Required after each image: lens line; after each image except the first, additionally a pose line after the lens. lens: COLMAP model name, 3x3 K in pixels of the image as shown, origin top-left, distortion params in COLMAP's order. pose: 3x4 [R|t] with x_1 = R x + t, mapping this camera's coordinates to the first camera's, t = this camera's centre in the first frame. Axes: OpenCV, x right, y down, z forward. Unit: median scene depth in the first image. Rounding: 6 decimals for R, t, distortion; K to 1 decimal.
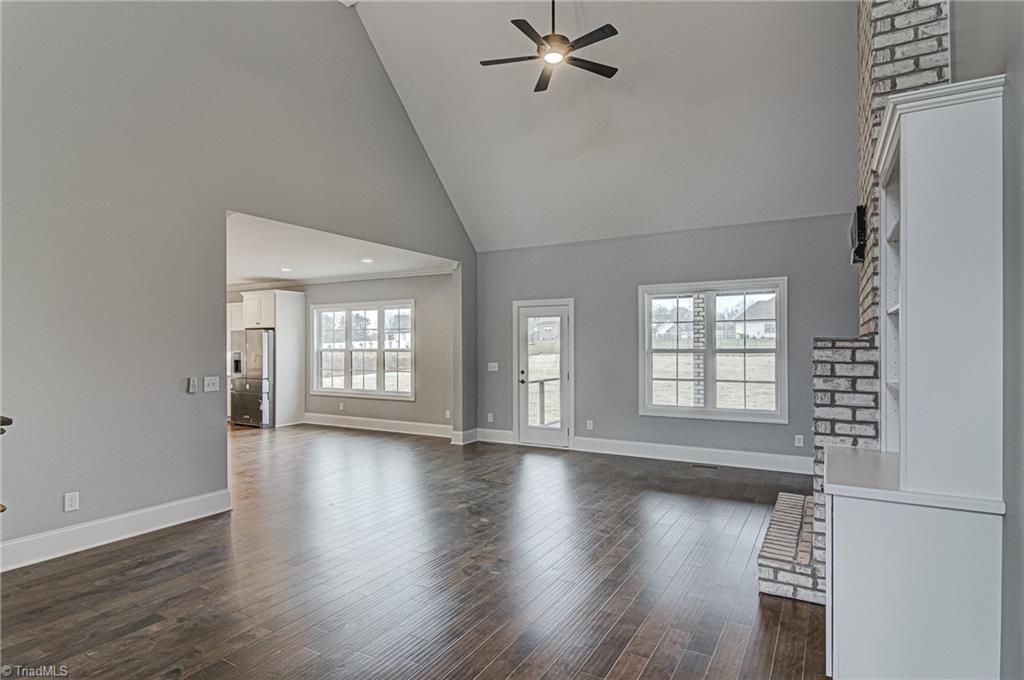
lens RADIAL K [[541.4, 0, 526.5], [0, 541.4, 348.4], [0, 0, 1]] dist [0.022691, -0.017244]
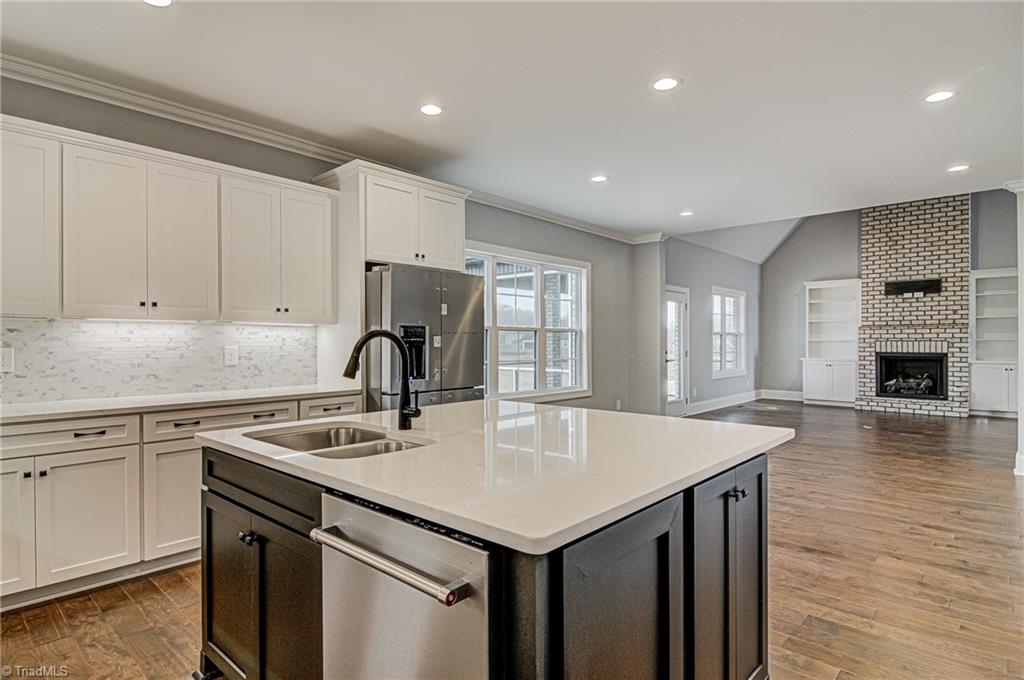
lens RADIAL K [[541.4, 0, 514.3], [0, 541.4, 340.7], [0, 0, 1]] dist [0.022691, -0.017244]
pose [[0.219093, 0.005648, 0.975688, -0.910650], [0.008984, 0.999929, -0.007805, 0.022499], [-0.975663, 0.010476, 0.219027, 0.872776]]
